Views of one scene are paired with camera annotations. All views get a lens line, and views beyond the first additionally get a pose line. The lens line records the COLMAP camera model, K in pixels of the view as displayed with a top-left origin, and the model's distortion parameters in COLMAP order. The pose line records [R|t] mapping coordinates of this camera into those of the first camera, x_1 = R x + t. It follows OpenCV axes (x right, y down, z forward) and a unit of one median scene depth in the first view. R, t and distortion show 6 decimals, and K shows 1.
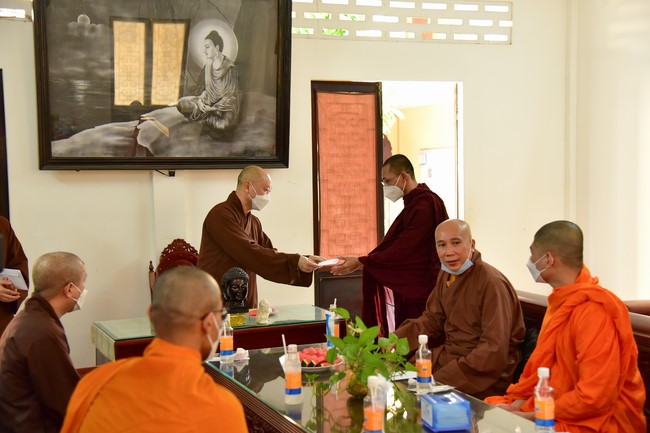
lens RADIAL K [[1255.8, 0, 326.6], [0, 1255.8, 218.2], [0, 0, 1]] dist [0.362250, 0.000000]
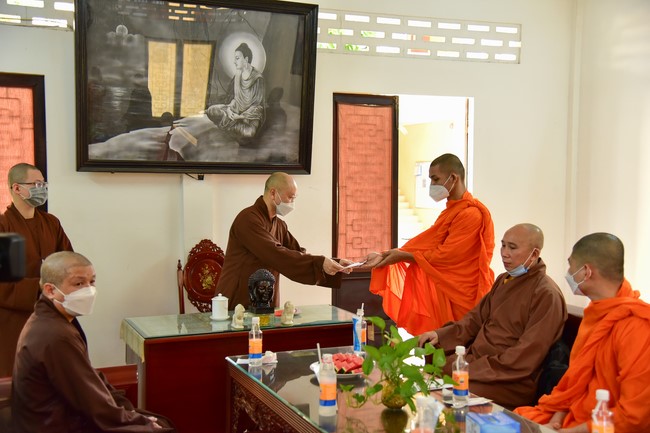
lens RADIAL K [[1036.0, 0, 317.8], [0, 1036.0, 213.1], [0, 0, 1]] dist [0.229534, 0.000000]
pose [[0.999772, 0.021271, 0.001611, -0.025536], [-0.021262, 0.999757, -0.005821, -0.002480], [-0.001734, 0.005785, 0.999982, 0.131297]]
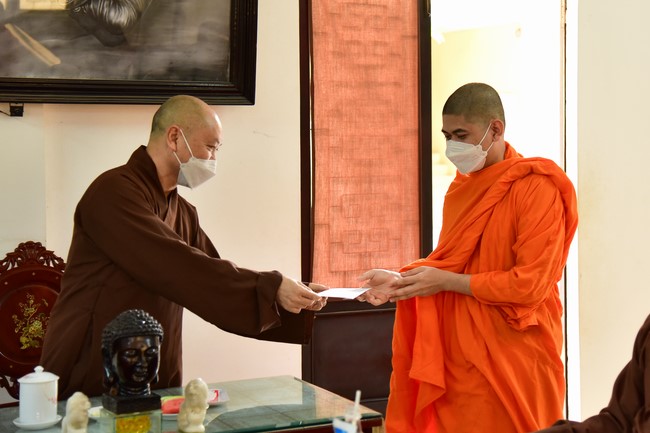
lens RADIAL K [[1523.4, 0, 384.0], [0, 1523.4, 182.5], [0, 0, 1]] dist [0.522107, 0.000000]
pose [[0.998597, 0.008022, 0.052347, -0.010088], [-0.007453, 0.999911, -0.011046, -0.001311], [-0.052431, 0.010641, 0.998568, 0.375832]]
